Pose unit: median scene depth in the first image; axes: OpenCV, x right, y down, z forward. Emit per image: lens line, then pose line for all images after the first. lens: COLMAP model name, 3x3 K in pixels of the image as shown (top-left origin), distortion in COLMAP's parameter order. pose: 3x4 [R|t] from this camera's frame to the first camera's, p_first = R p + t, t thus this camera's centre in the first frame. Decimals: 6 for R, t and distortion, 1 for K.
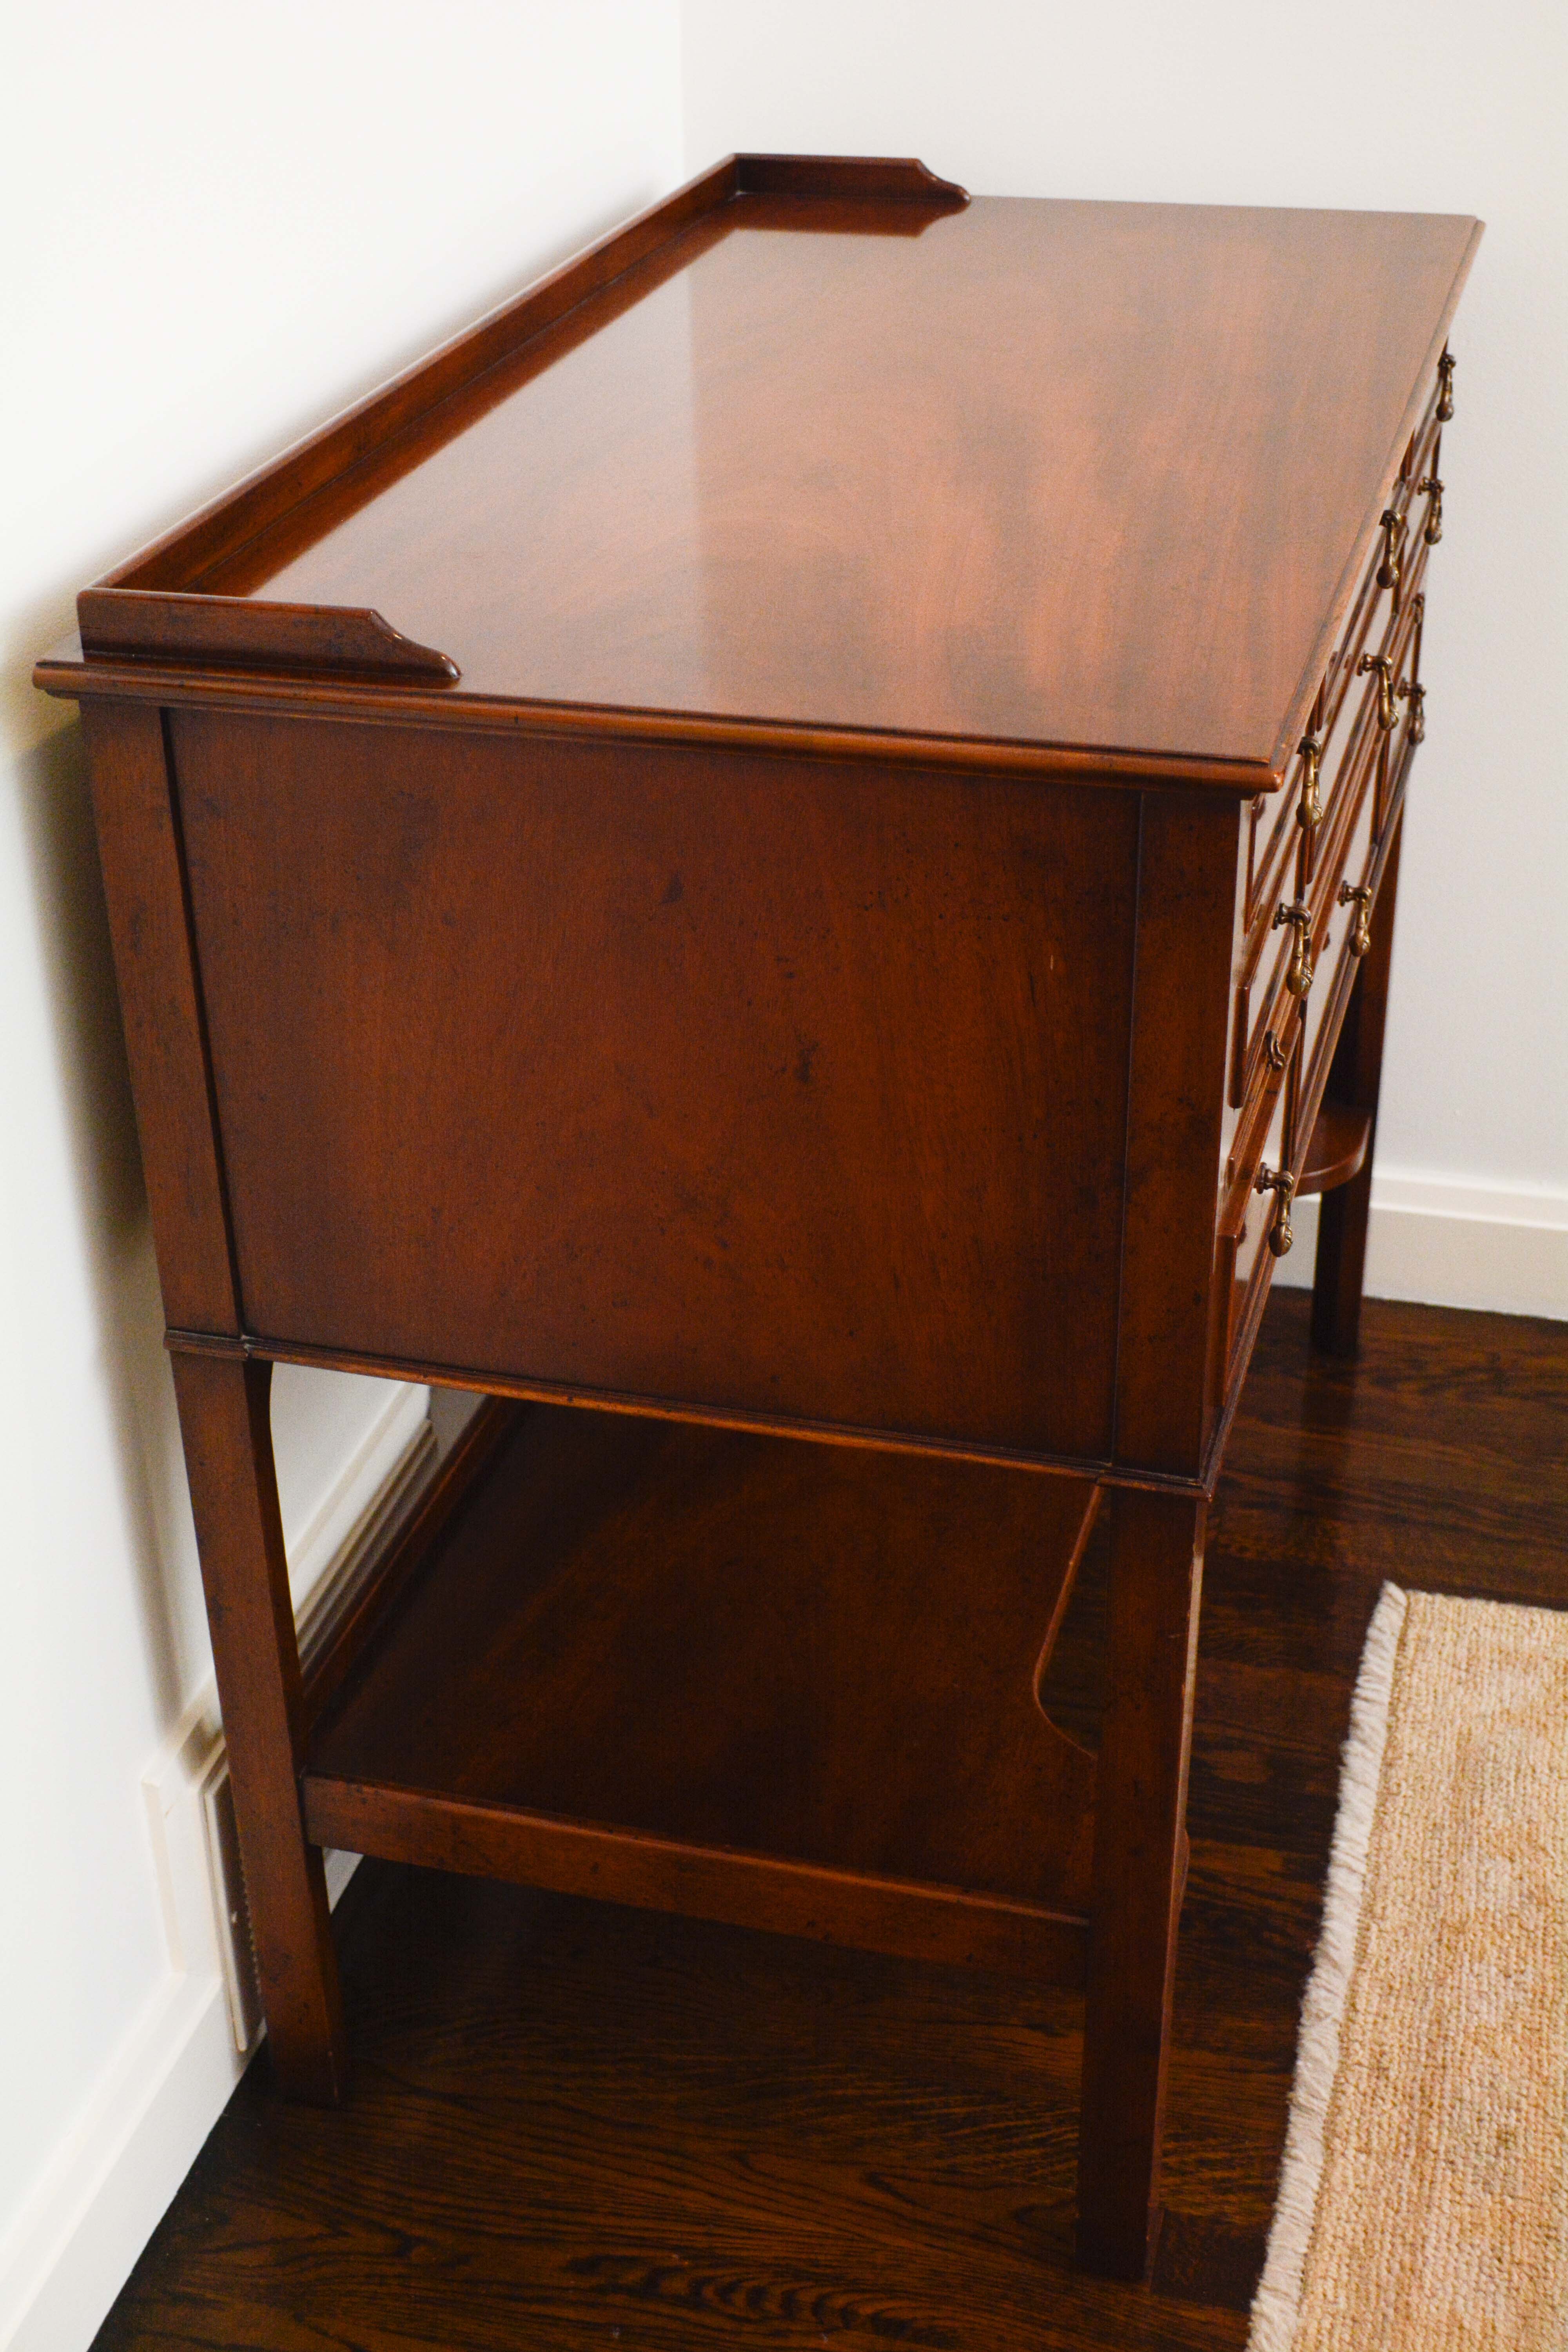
lens RADIAL K [[3075.8, 0, 784.0], [0, 3075.8, 1176.0], [0, 0, 1]] dist [-0.032953, 0.000309]
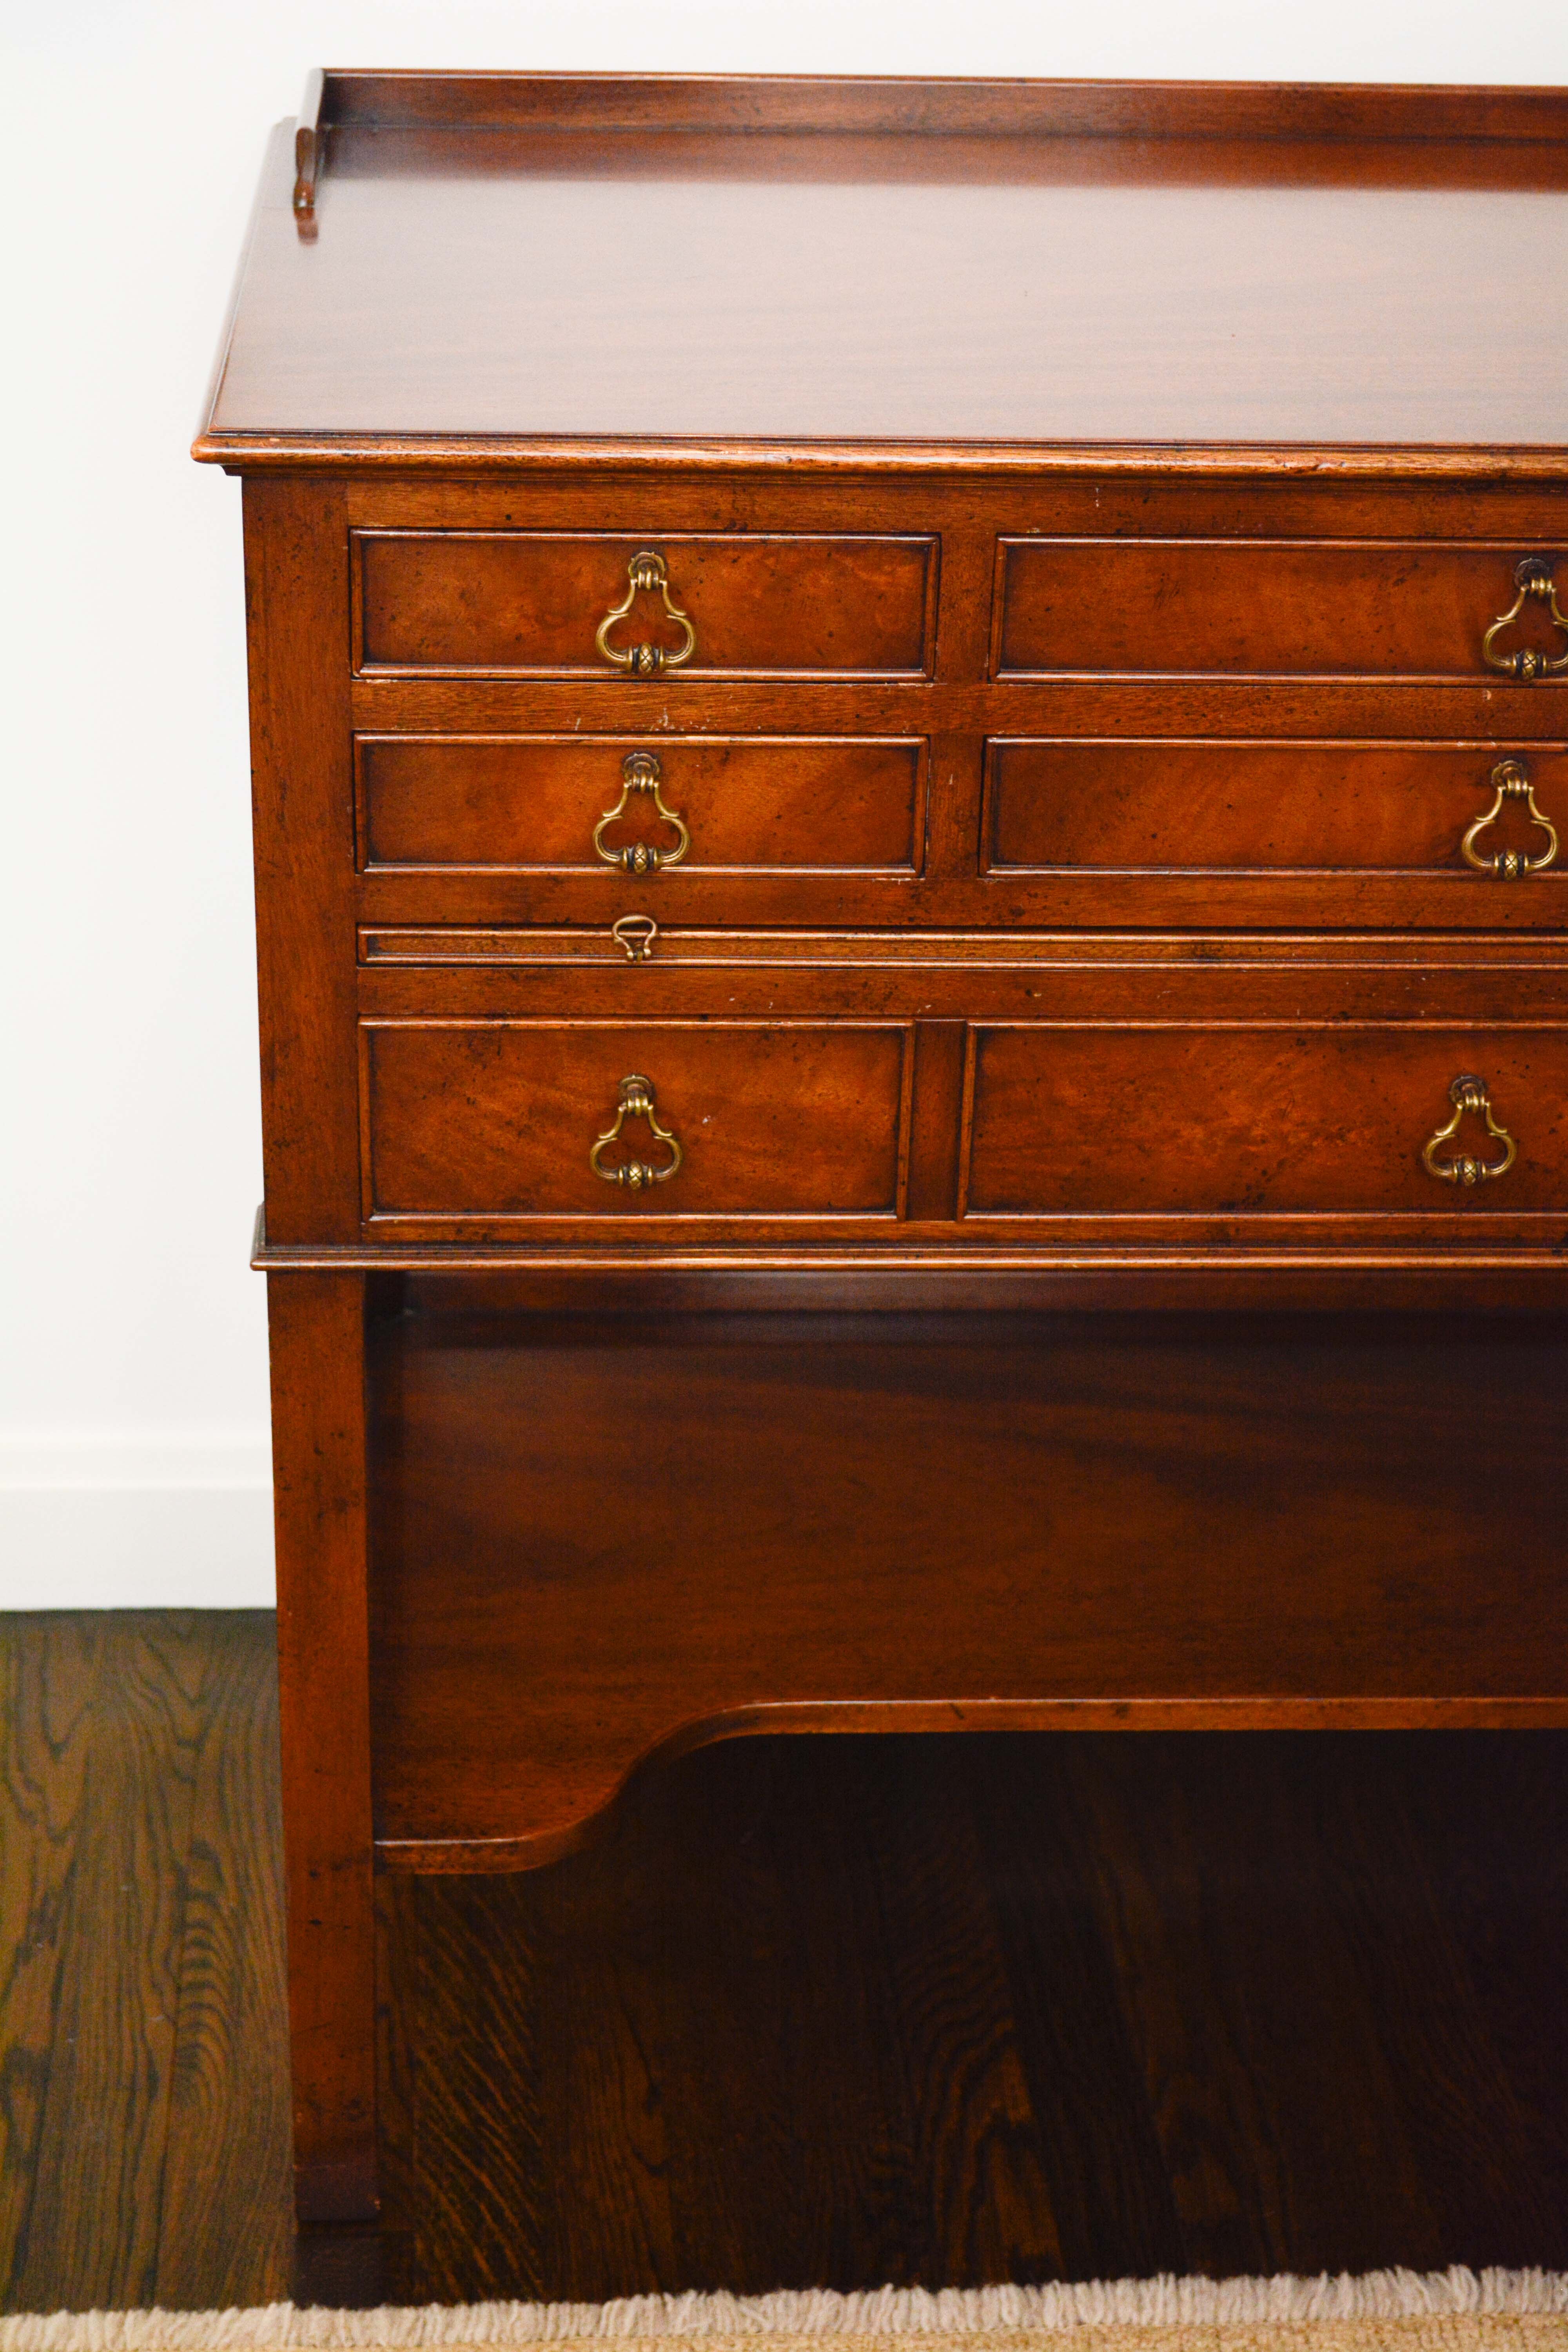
lens RADIAL K [[4002.0, 0, 762.0], [0, 4002.0, 1218.1], [0, 0, 1]] dist [0.005312, 0.060920]
pose [[0.321517, 0.460569, -0.827347, 0.884772], [-0.490188, 0.828508, 0.270722, -0.231190], [0.810150, 0.318514, 0.492145, 0.404265]]
